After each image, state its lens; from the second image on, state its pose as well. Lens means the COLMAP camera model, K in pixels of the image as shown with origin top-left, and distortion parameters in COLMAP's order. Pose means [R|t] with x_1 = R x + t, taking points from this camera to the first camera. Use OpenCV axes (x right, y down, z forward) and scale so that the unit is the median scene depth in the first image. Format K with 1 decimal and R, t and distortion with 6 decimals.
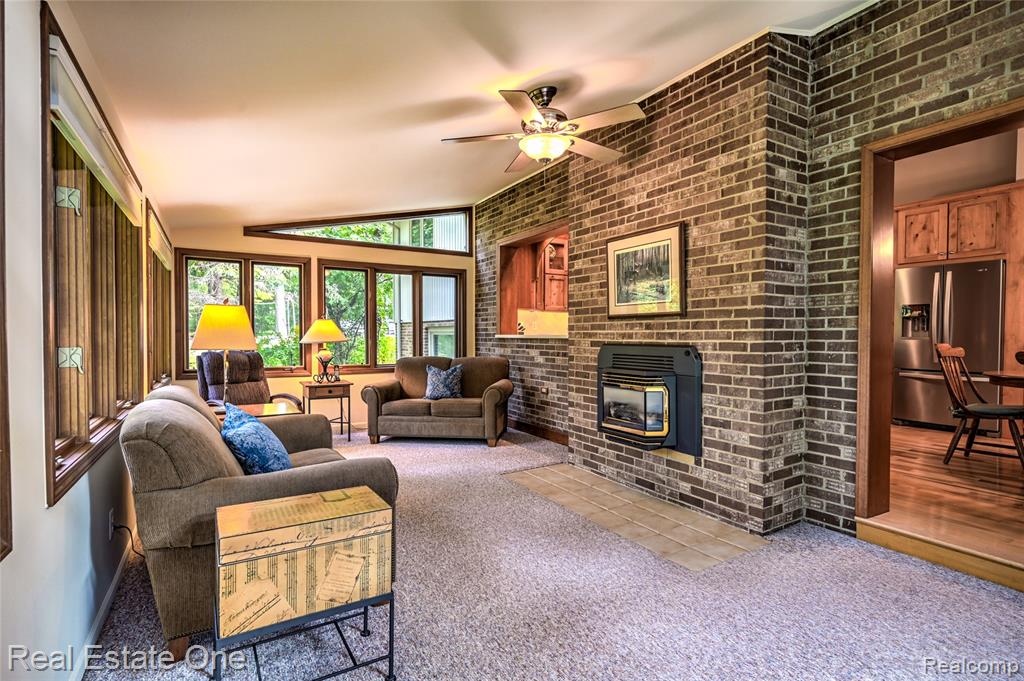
lens RADIAL K [[493.0, 0, 512.0], [0, 493.0, 340.5], [0, 0, 1]] dist [0.000180, -0.000055]
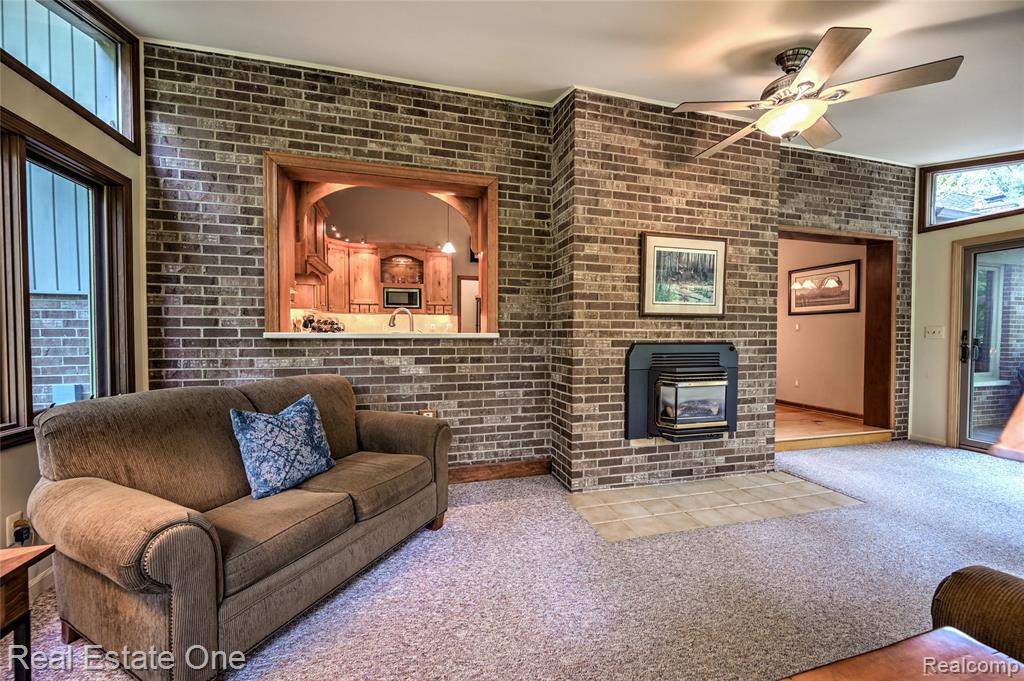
lens RADIAL K [[402.4, 0, 517.3], [0, 402.4, 344.6], [0, 0, 1]] dist [-0.001684, -0.000177]
pose [[0.259639, -0.021106, 0.965475, -0.643937], [0.009078, 0.999770, 0.019415, -0.007922], [-0.965663, 0.003724, 0.259771, 1.091134]]
